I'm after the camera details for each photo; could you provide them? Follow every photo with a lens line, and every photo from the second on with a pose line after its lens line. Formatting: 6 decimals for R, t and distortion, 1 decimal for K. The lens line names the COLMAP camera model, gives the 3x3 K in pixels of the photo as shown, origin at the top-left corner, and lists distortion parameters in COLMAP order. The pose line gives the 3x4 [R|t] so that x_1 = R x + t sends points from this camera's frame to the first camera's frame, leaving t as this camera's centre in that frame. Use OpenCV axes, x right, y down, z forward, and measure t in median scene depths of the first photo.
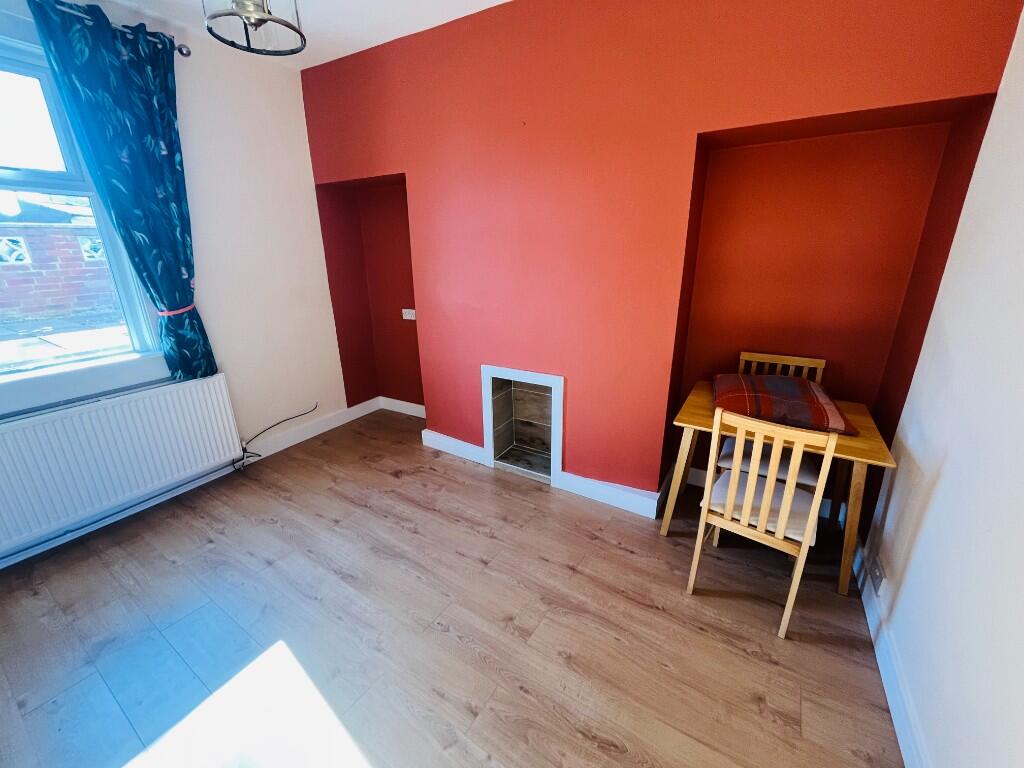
lens RADIAL K [[416.7, 0, 511.7], [0, 416.7, 383.5], [0, 0, 1]] dist [-0.002651, 0.000018]
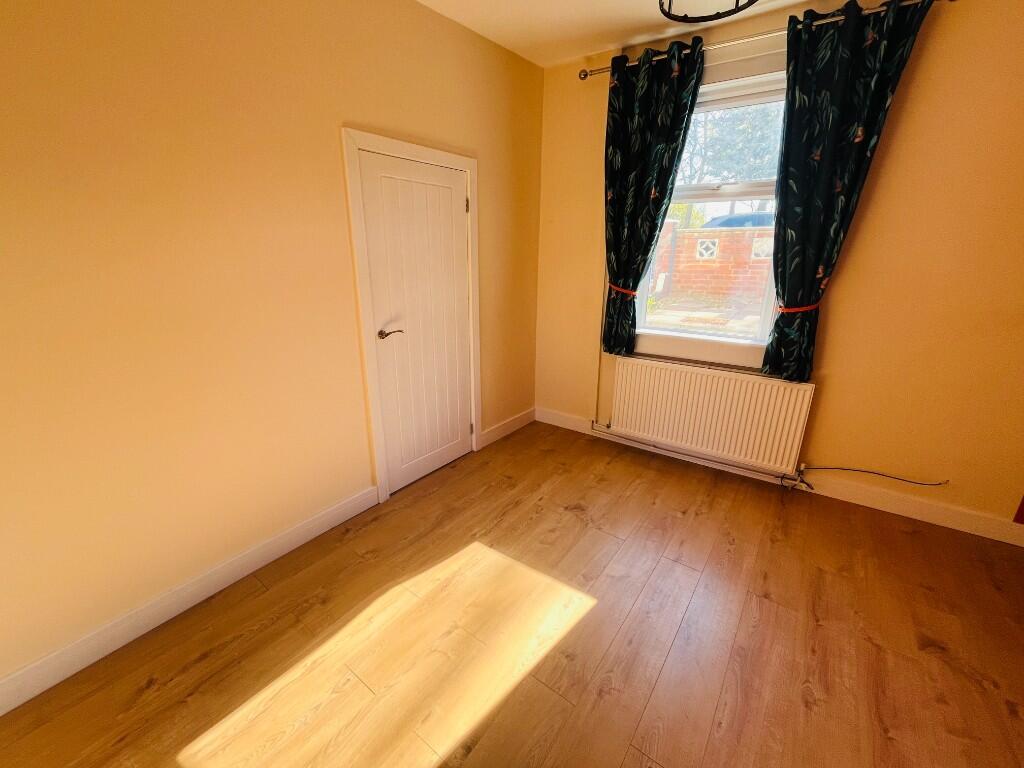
lens RADIAL K [[416.7, 0, 510.6], [0, 416.7, 383.2], [0, 0, 1]] dist [-0.002651, 0.000018]
pose [[-0.068137, 0.312089, -0.947606, 0.223667], [-0.312067, 0.895486, 0.317362, -0.121708], [0.947614, 0.317341, 0.036377, 0.388587]]
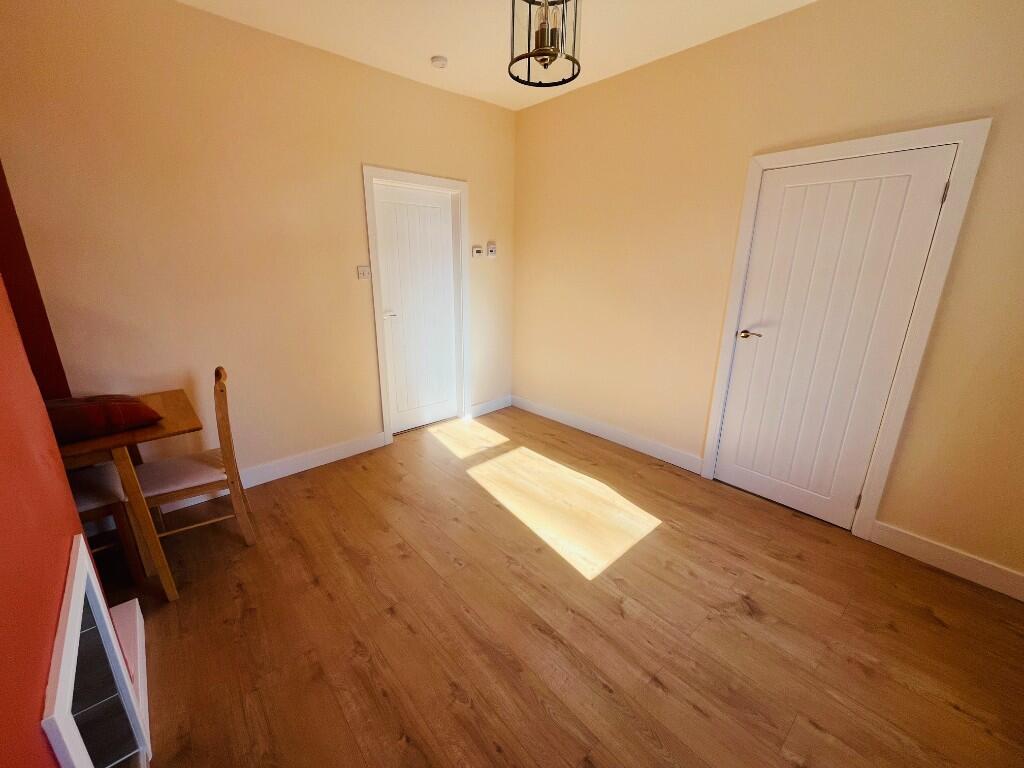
lens RADIAL K [[416.7, 0, 509.6], [0, 416.7, 383.2], [0, 0, 1]] dist [-0.002651, 0.000018]
pose [[-0.959237, -0.076386, 0.272085, -0.426484], [0.089751, 0.830592, 0.549601, -0.353046], [-0.267973, 0.551617, -0.789879, 1.164254]]
